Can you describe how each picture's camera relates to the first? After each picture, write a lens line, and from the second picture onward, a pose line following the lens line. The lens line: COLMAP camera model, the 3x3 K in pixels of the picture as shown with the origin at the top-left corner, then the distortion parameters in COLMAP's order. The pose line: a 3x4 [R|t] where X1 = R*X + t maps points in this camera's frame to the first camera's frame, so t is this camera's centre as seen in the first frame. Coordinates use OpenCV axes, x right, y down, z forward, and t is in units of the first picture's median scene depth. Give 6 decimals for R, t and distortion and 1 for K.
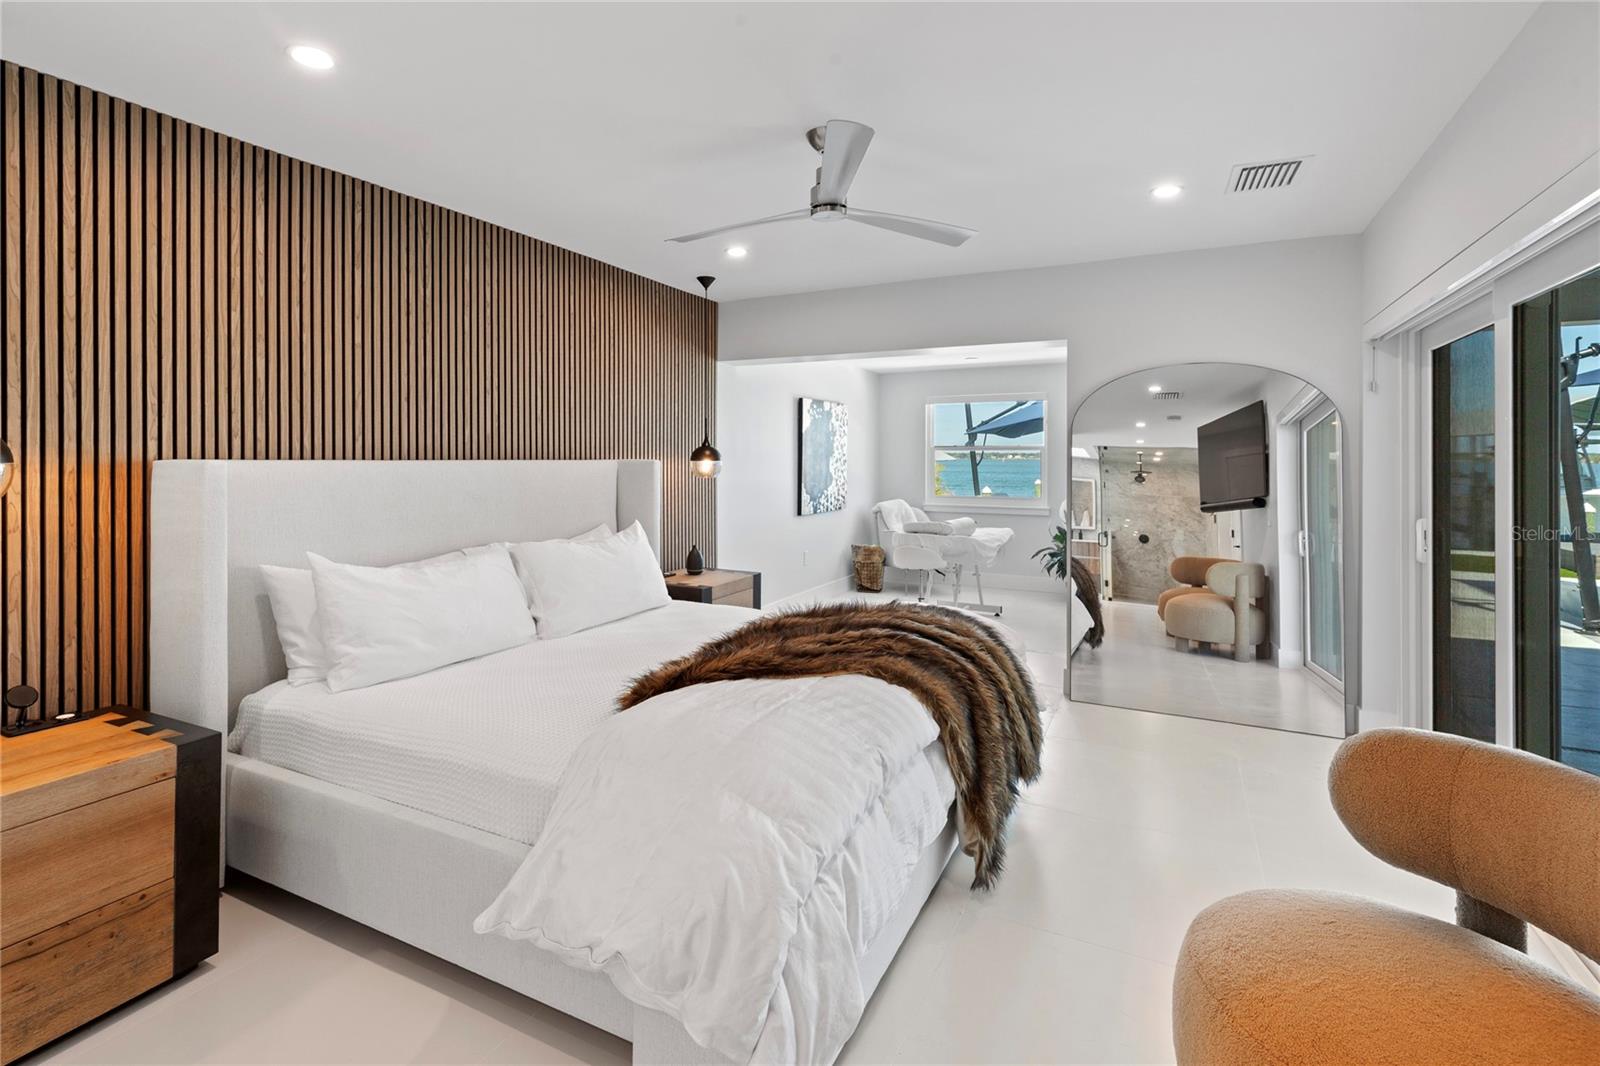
lens RADIAL K [[744.7, 0, 778.5], [0, 744.7, 454.7], [0, 0, 1]] dist [0.007849, 0.000423]
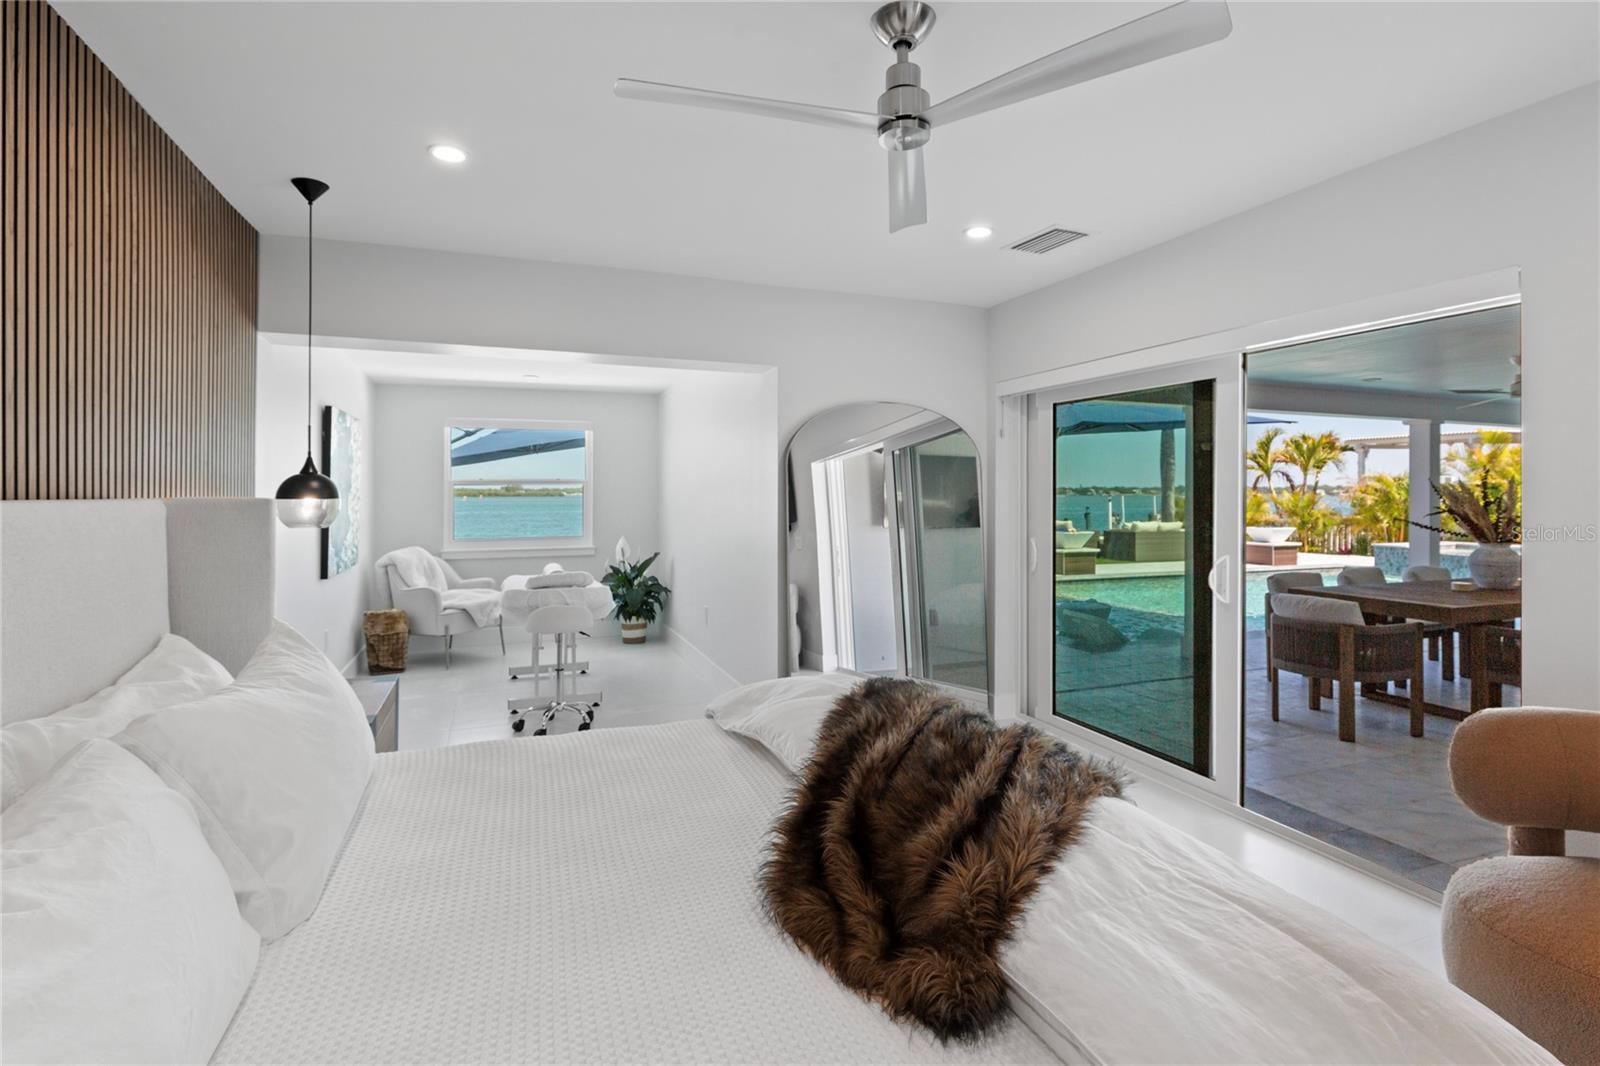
lens RADIAL K [[744.7, 0, 781.6], [0, 744.7, 490.7], [0, 0, 1]] dist [0.007849, 0.000423]
pose [[0.665348, -0.002157, 0.746530, -0.238838], [0.001121, 0.999998, 0.001890, 0.000489], [-0.746533, -0.000421, 0.665349, 0.282263]]
